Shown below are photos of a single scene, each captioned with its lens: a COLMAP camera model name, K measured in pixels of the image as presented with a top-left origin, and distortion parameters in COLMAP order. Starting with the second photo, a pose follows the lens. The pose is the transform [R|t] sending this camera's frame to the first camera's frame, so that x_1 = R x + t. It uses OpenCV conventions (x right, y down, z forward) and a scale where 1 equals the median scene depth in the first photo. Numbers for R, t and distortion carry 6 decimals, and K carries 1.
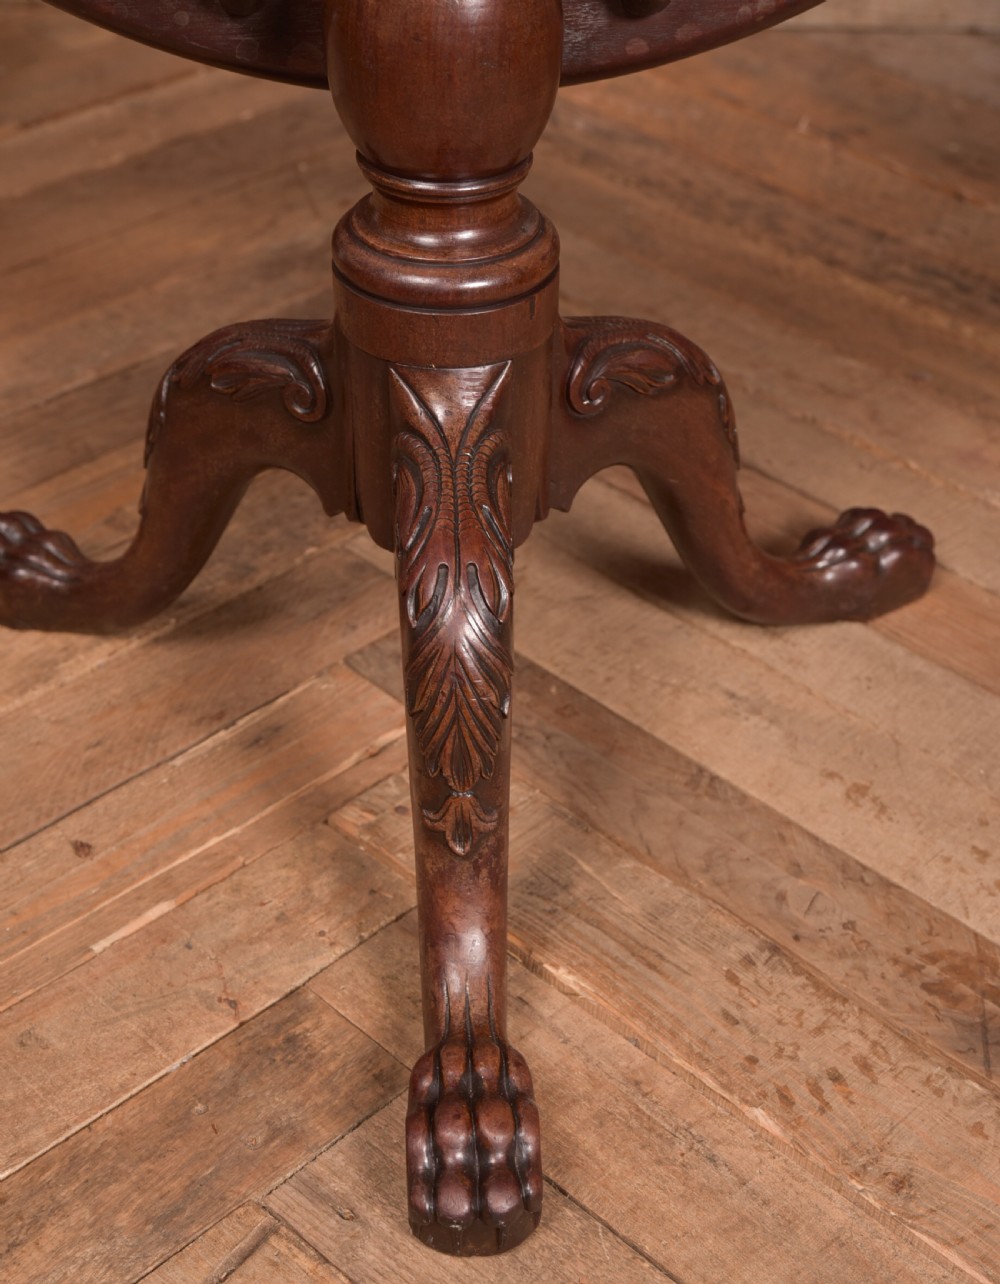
lens RADIAL K [[2004.0, 0, 550.9], [0, 2004.0, 827.0], [0, 0, 1]] dist [0.026232, 0.000000]
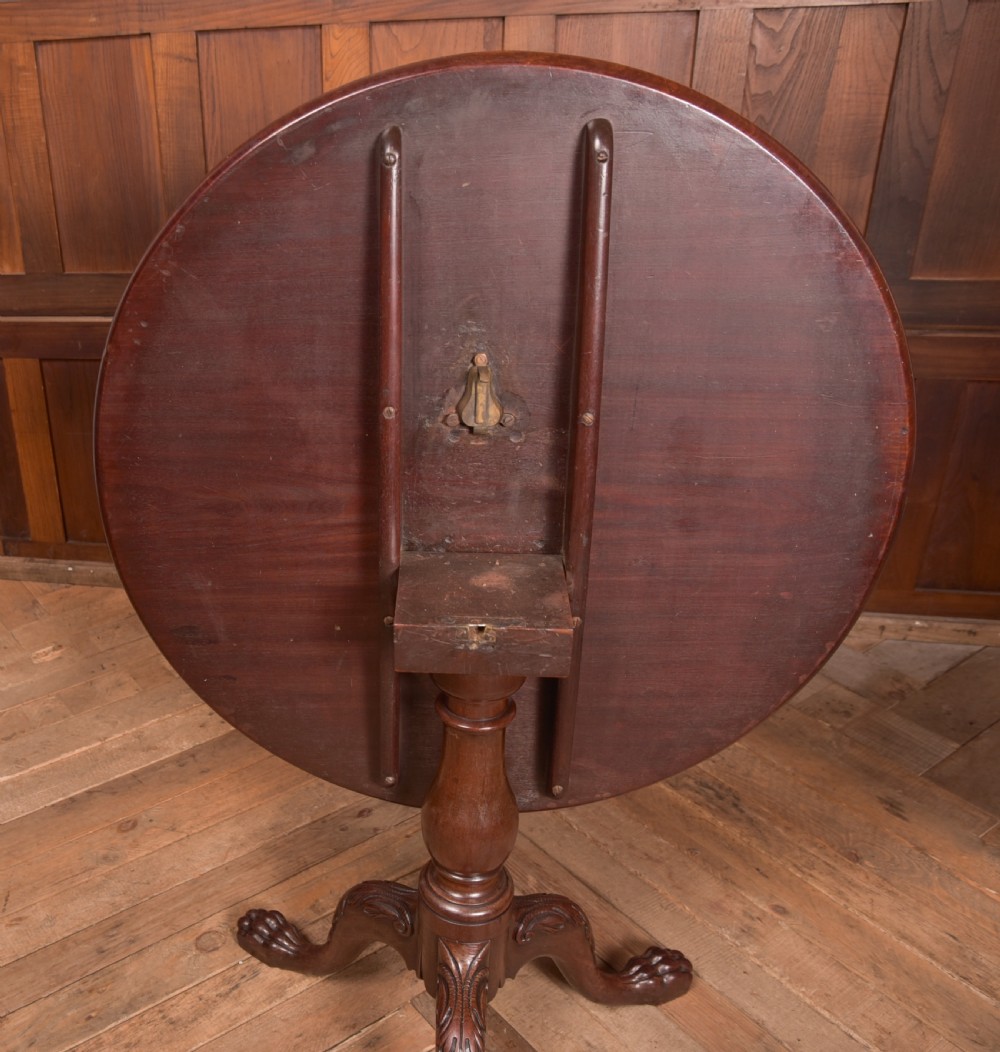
lens RADIAL K [[1089.2, 0, 250.4], [0, 1089.2, 543.3], [0, 0, 1]] dist [-0.070560, 0.000000]
pose [[0.966442, 0.039333, -0.253856, 0.008658], [-0.101385, 0.966391, -0.236240, -0.305527], [0.236032, 0.254049, 0.937949, -0.324465]]
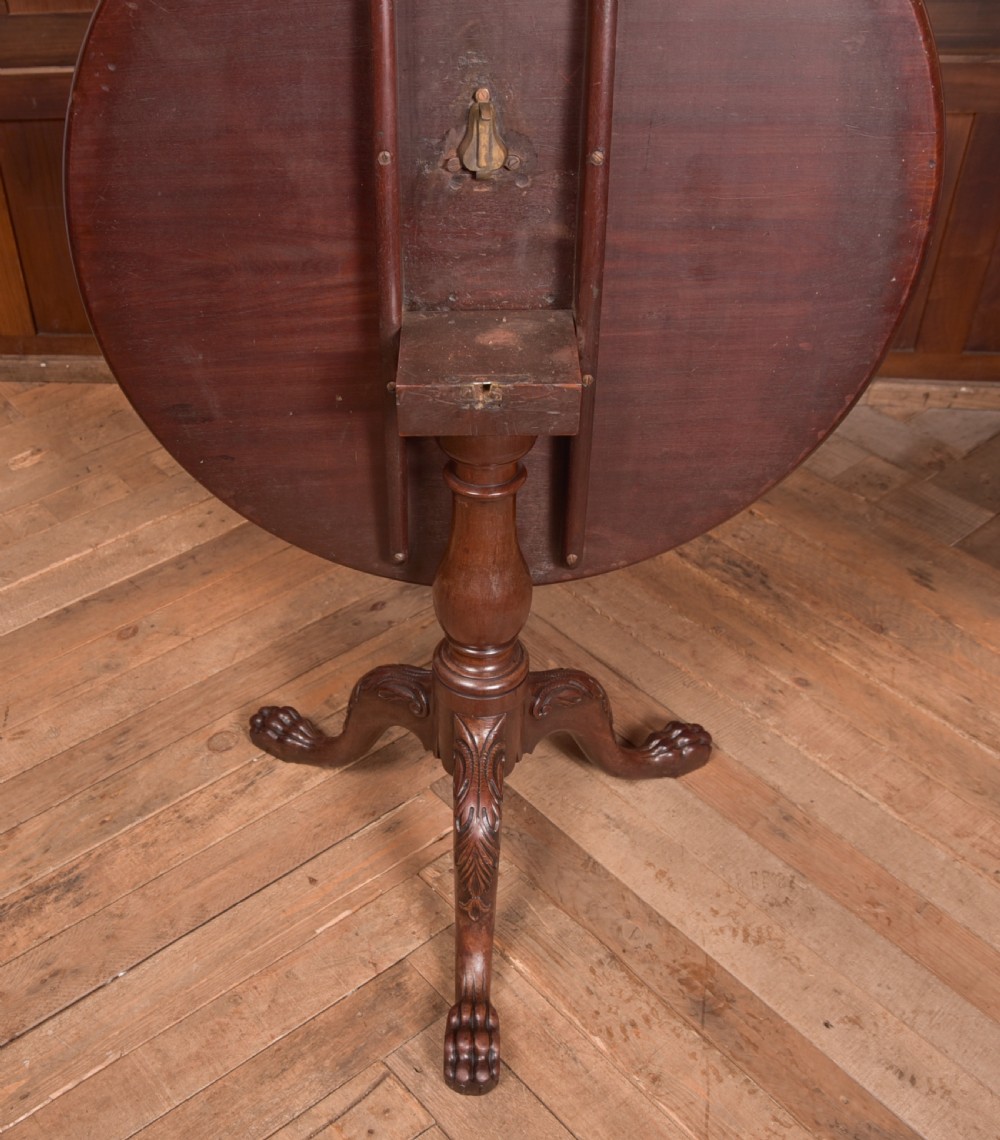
lens RADIAL K [[1235.9, 0, 322.5], [0, 1235.9, 613.4], [0, 0, 1]] dist [-0.085501, 0.000000]
pose [[0.981065, 0.043080, -0.188827, 0.031859], [-0.048469, 0.998536, -0.024013, -0.260250], [0.187516, 0.032710, 0.981717, -0.395929]]
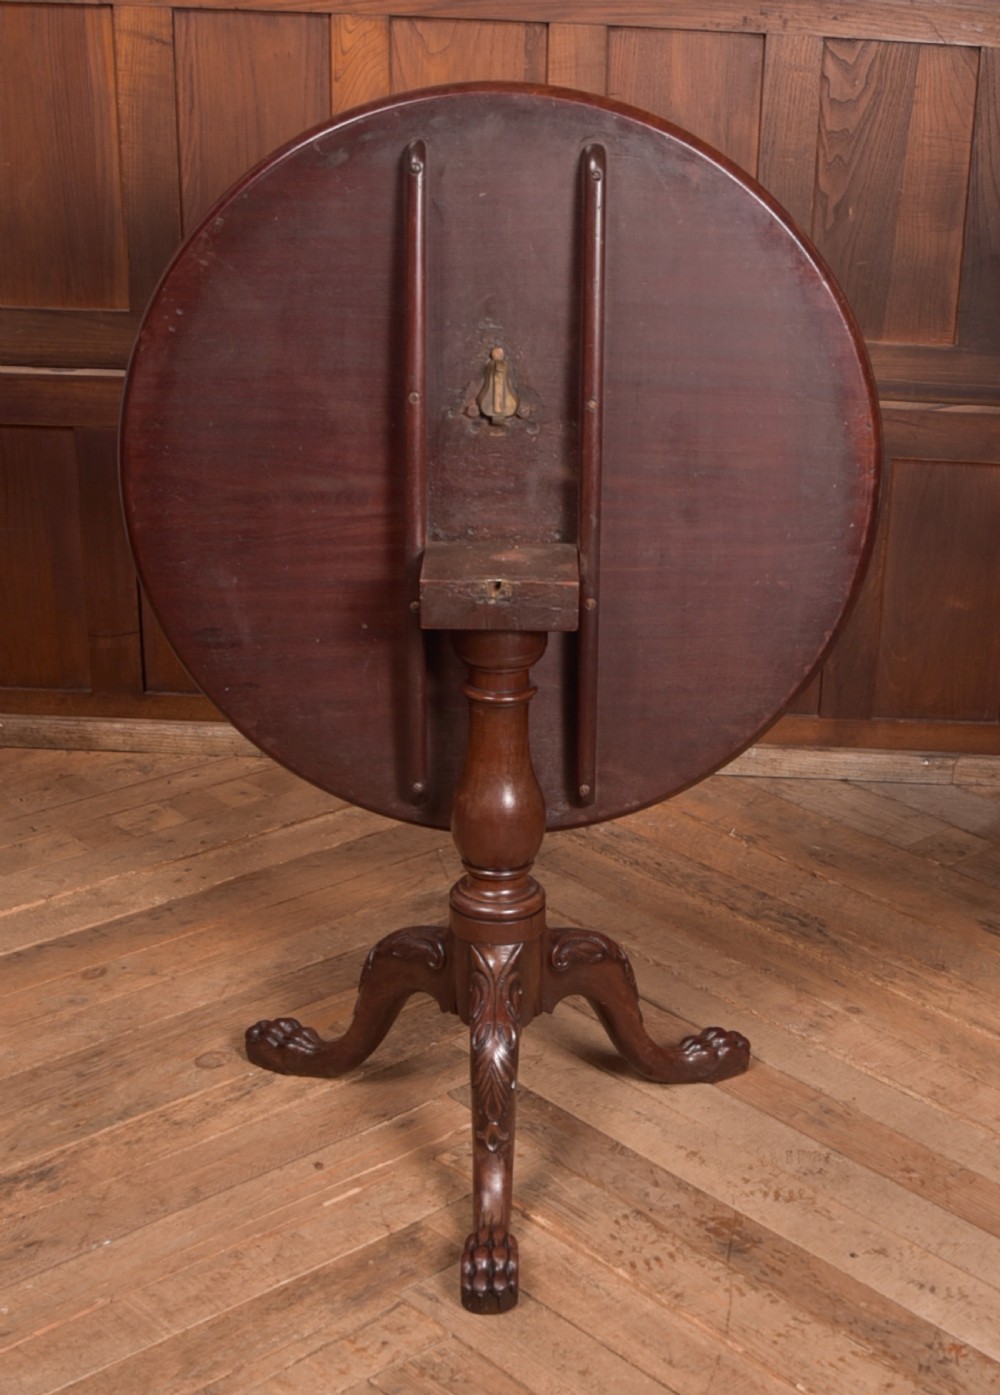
lens RADIAL K [[2131.0, 0, 711.2], [0, 2131.0, 851.8], [0, 0, 1]] dist [-0.091014, 0.000000]
pose [[0.999747, 0.021003, 0.007995, 0.153844], [-0.017680, 0.954660, -0.297173, 0.347834], [-0.013875, 0.296957, 0.954790, -1.225092]]
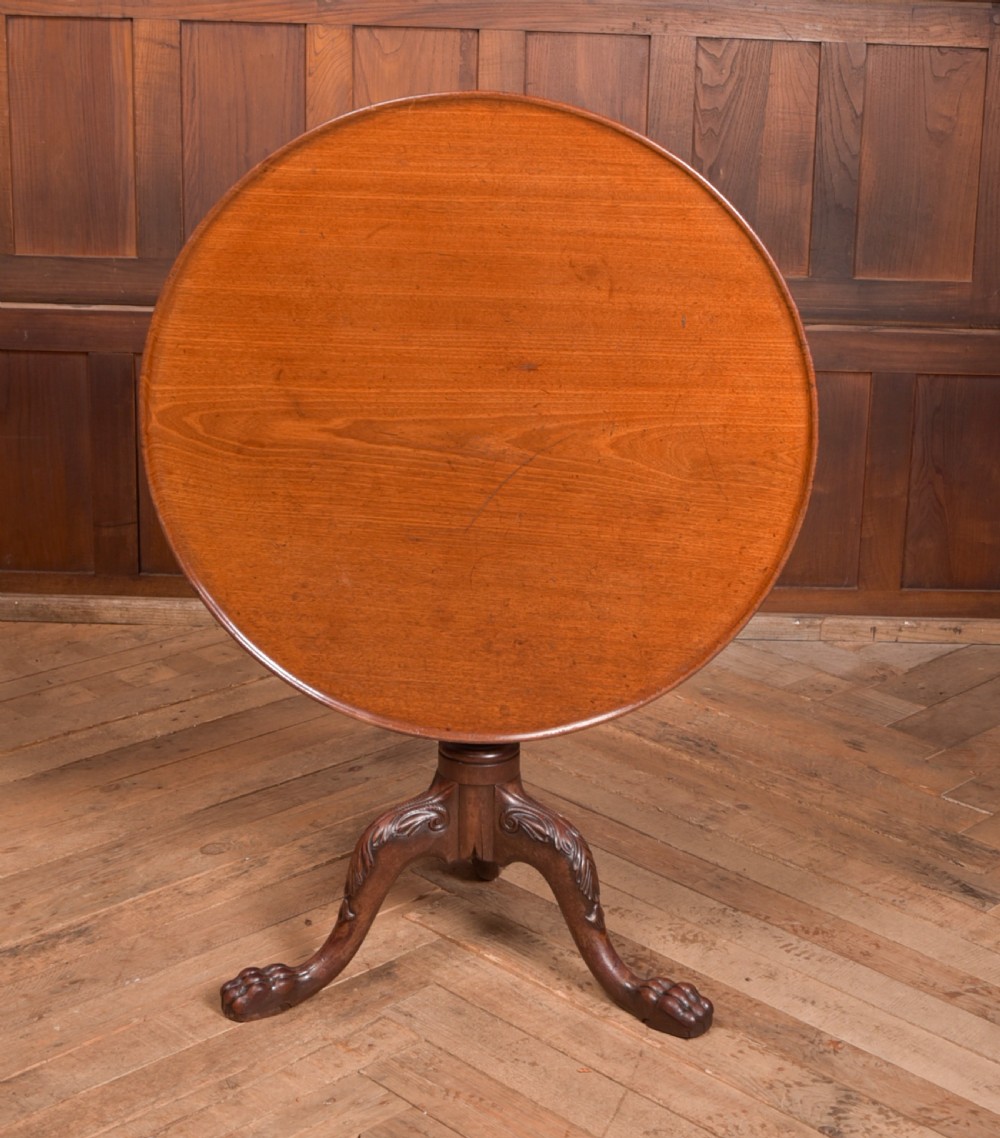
lens RADIAL K [[2041.5, 0, 624.8], [0, 2041.5, 429.4], [0, 0, 1]] dist [-0.034252, 0.000000]
pose [[0.999820, 0.004269, 0.018507, 0.121379], [0.004925, 0.882816, -0.469694, 0.674569], [-0.018343, 0.469700, 0.882635, -1.597328]]
